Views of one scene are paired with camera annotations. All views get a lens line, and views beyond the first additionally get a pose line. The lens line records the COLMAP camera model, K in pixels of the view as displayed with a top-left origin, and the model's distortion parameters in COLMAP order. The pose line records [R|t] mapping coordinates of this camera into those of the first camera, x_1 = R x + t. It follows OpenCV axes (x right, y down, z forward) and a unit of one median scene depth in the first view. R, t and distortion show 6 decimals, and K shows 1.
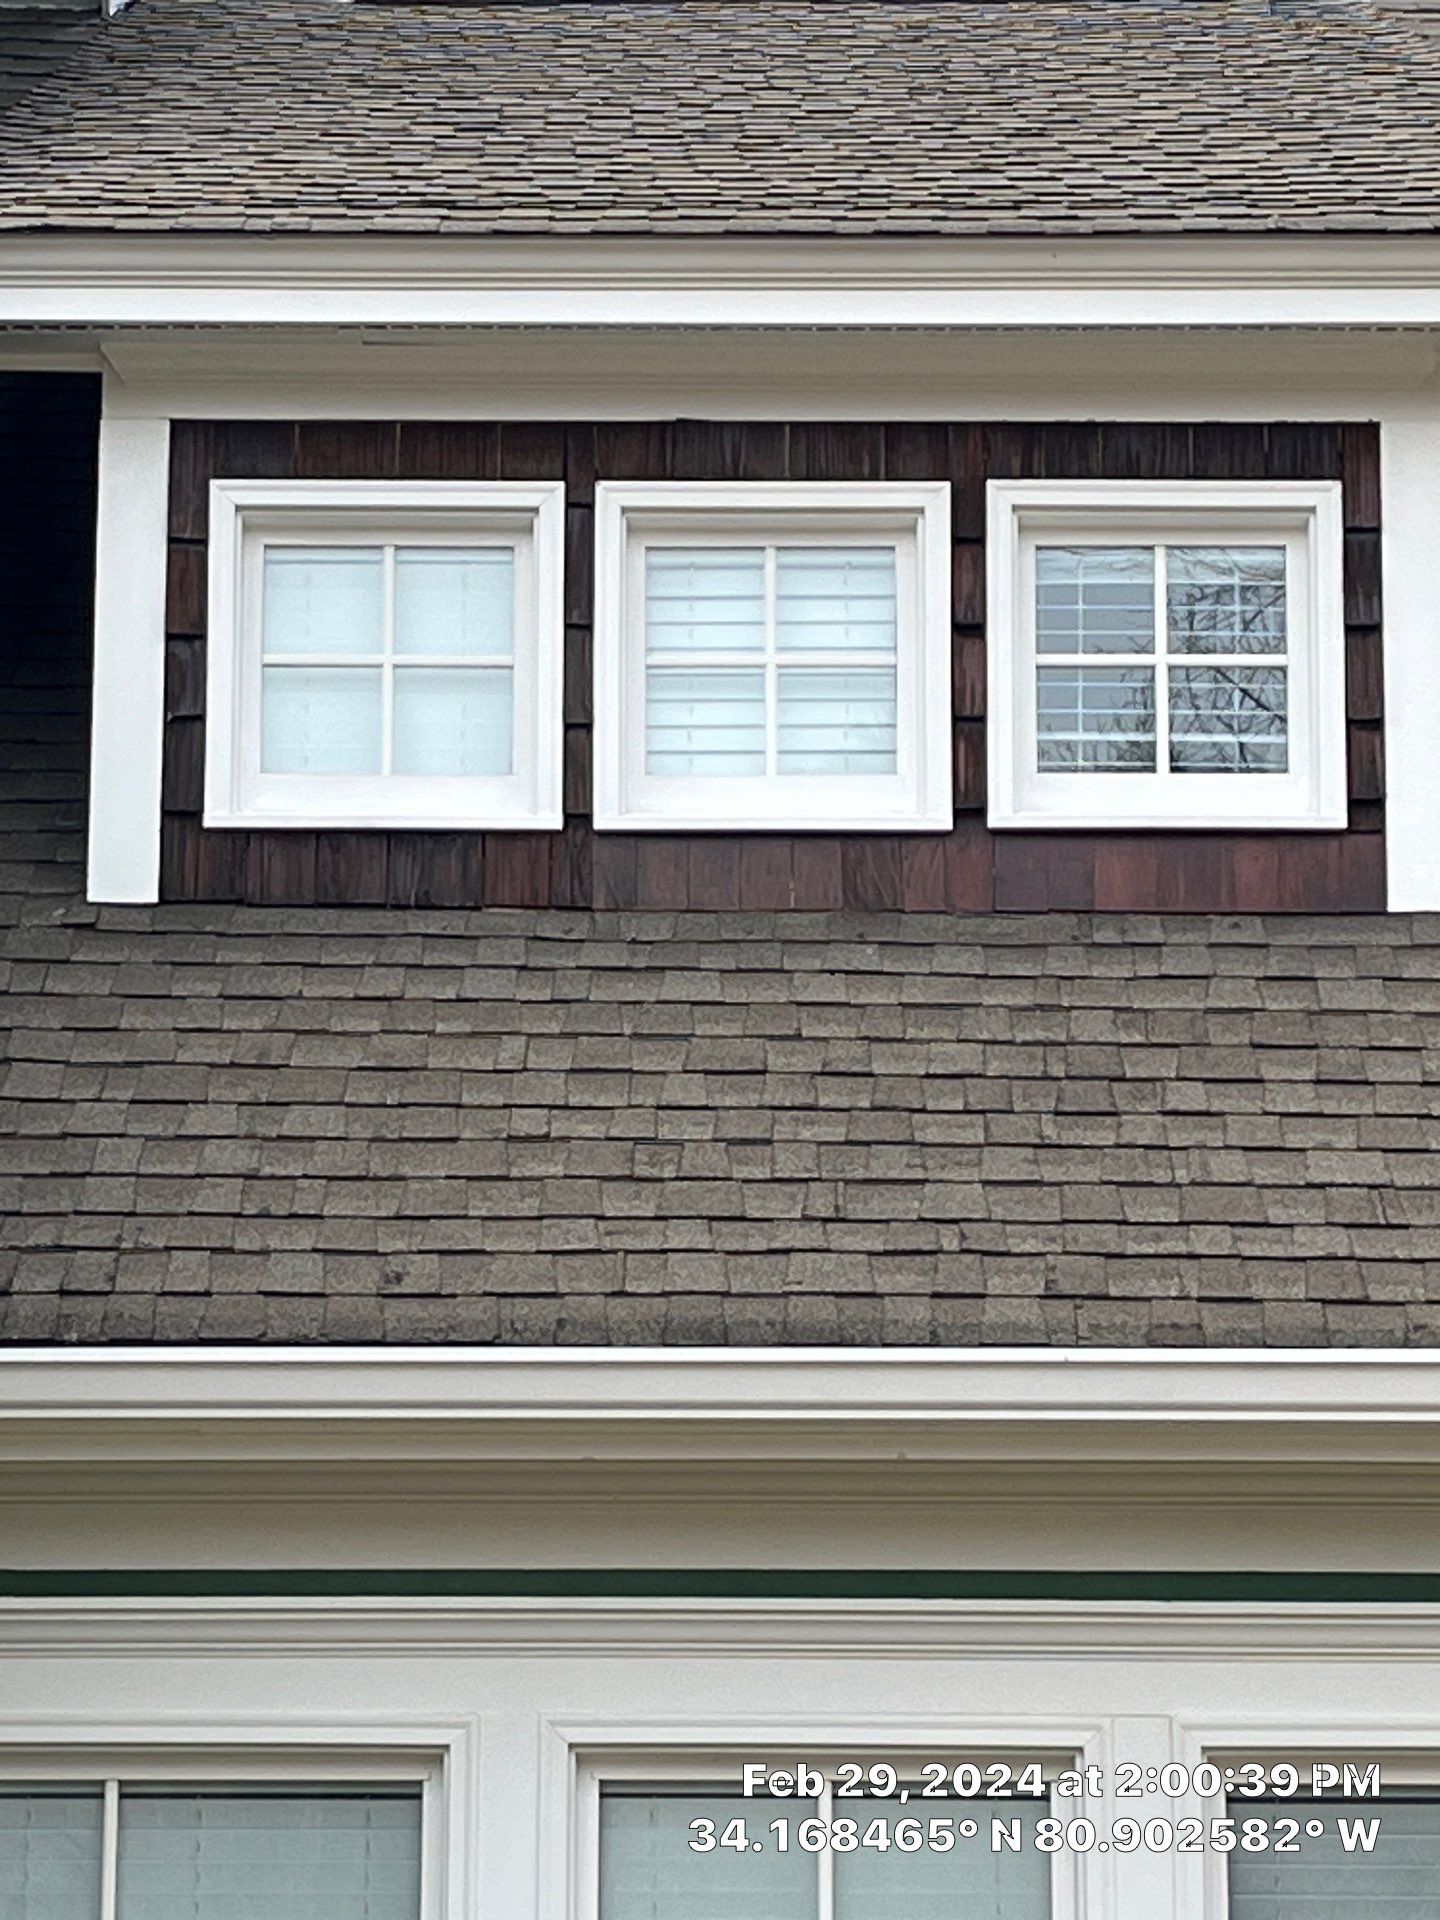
lens RADIAL K [[5839.8, 0, 729.0], [0, 5839.8, 1001.1], [0, 0, 1]] dist [0.253074, -0.533515]
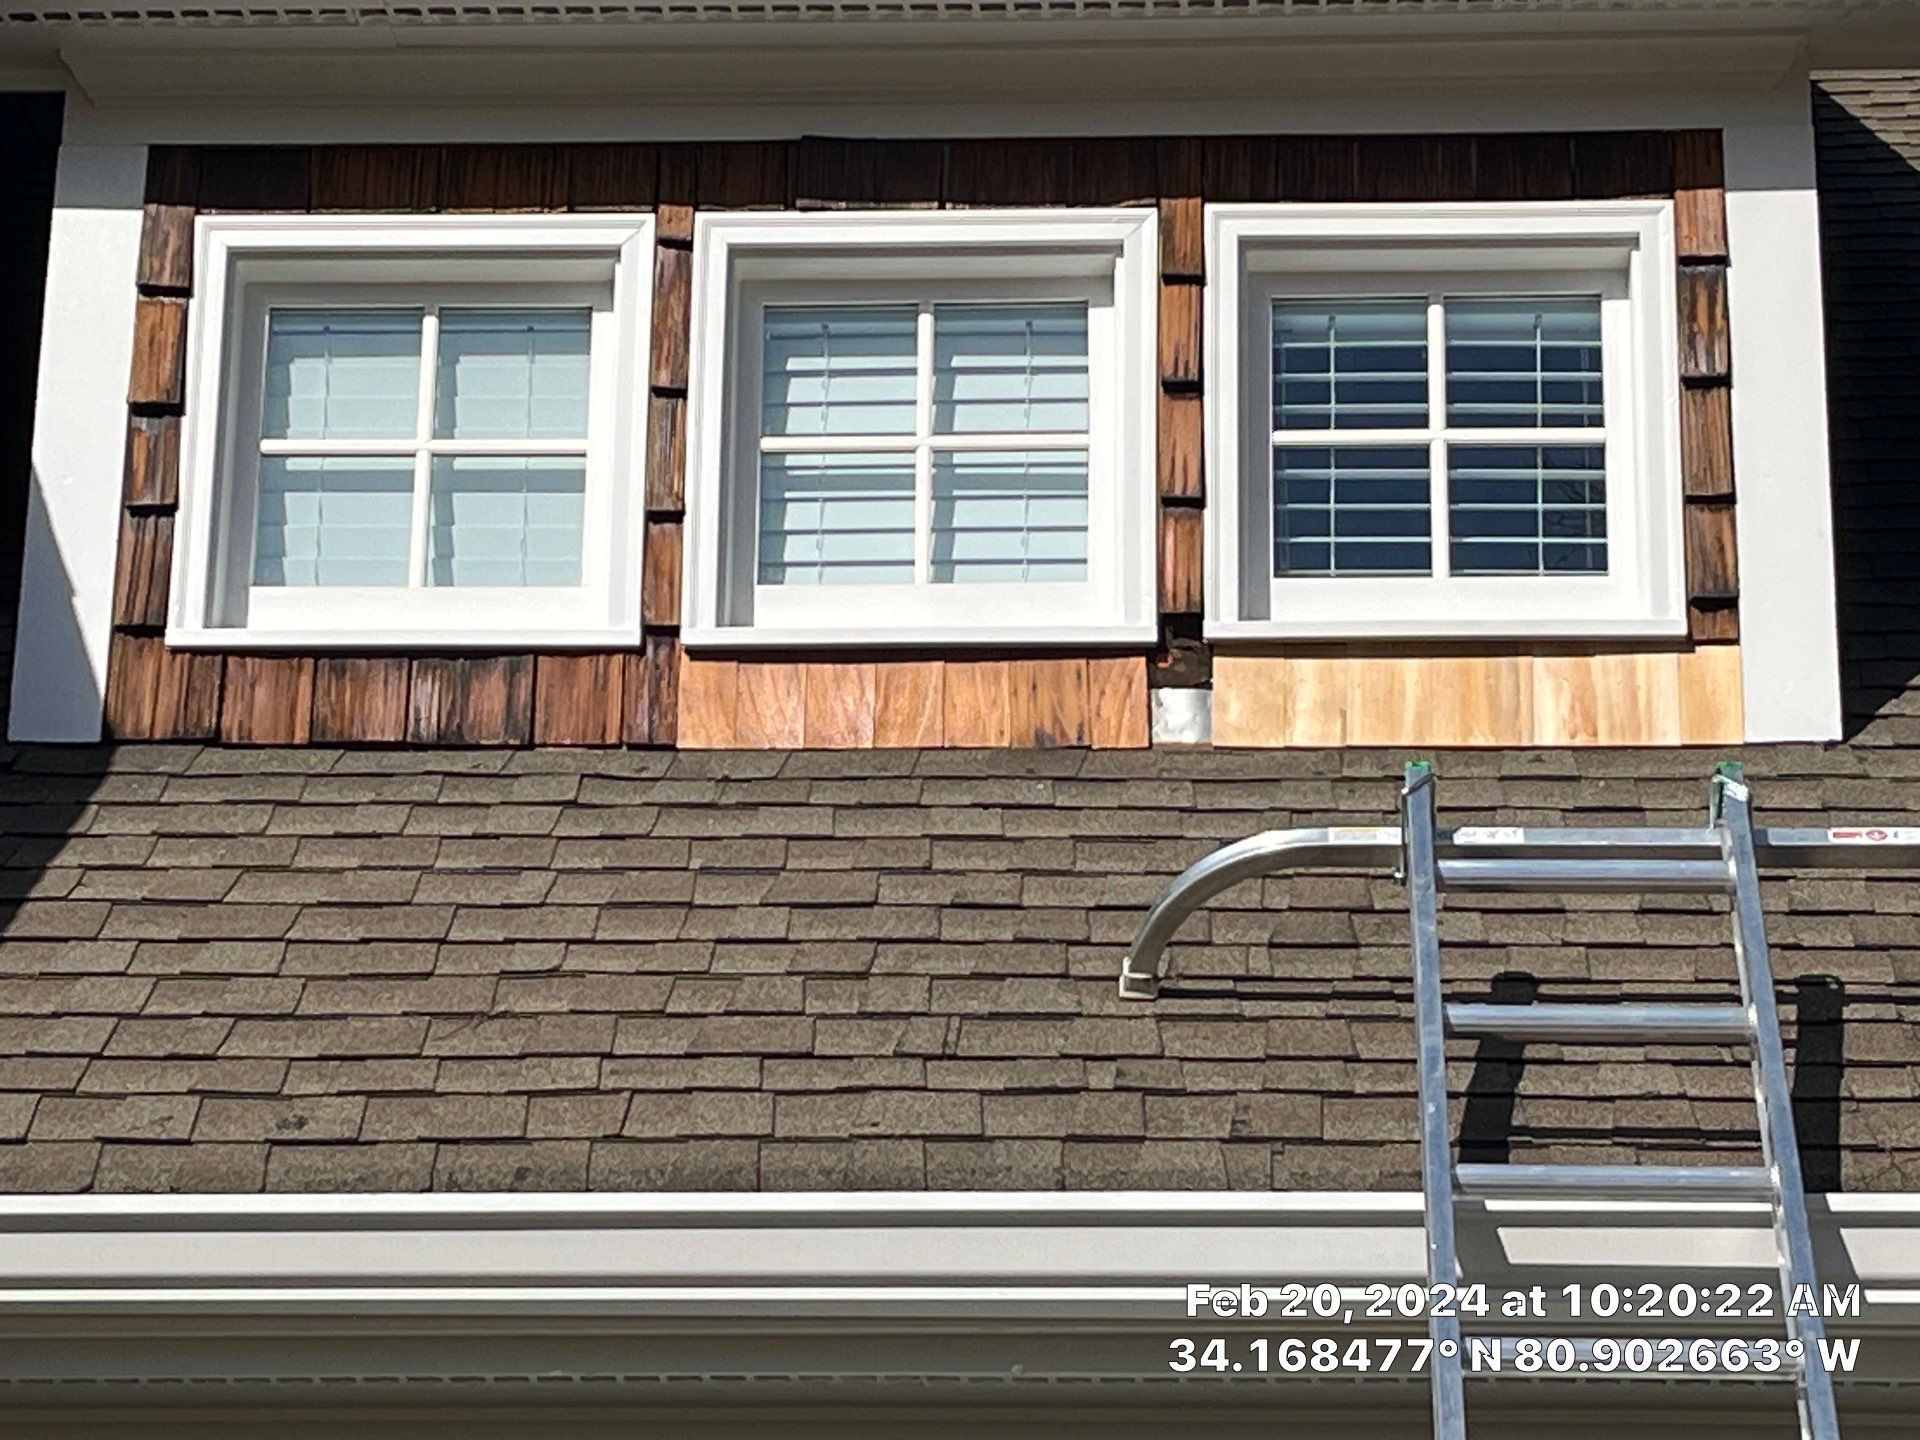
lens RADIAL K [[5245.4, 0, 960.0], [0, 5245.4, 720.0], [0, 0, 1]] dist [0.223656, -0.407654]
pose [[0.998400, -0.008155, -0.055955, 0.052198], [-0.001062, 0.986669, -0.162739, 0.093171], [0.056536, 0.162538, 0.985081, 0.347158]]
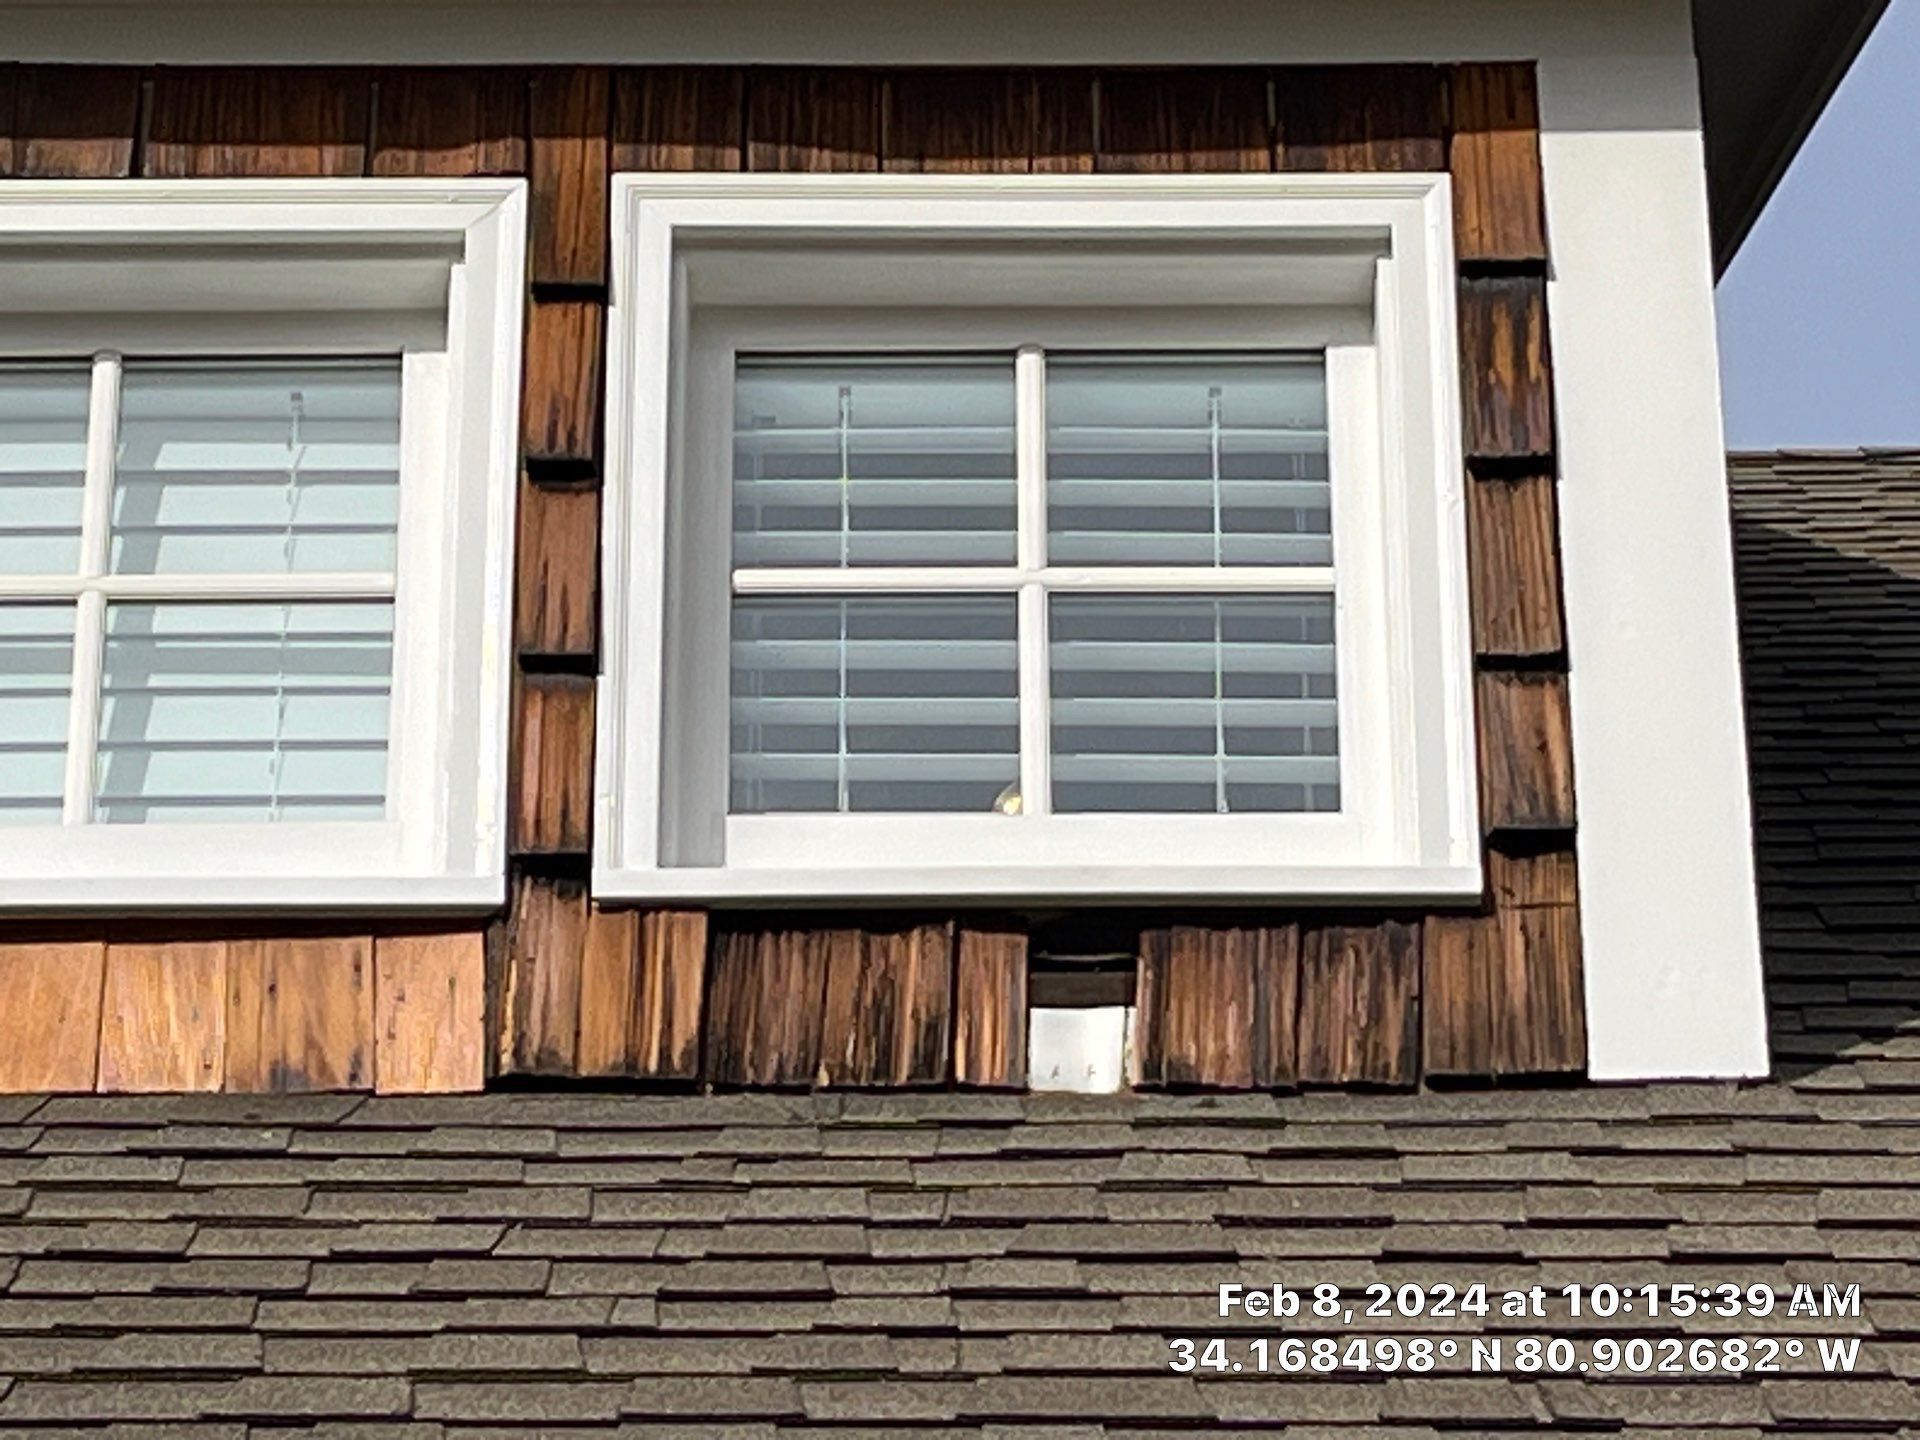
lens RADIAL K [[7342.7, 0, 960.9], [0, 7342.7, 770.4], [0, 0, 1]] dist [0.270184, -1.607338]
pose [[0.999957, -0.008692, -0.003336, 0.073695], [0.006990, 0.937578, -0.347704, 0.142603], [0.006150, 0.347666, 0.937598, 0.539238]]
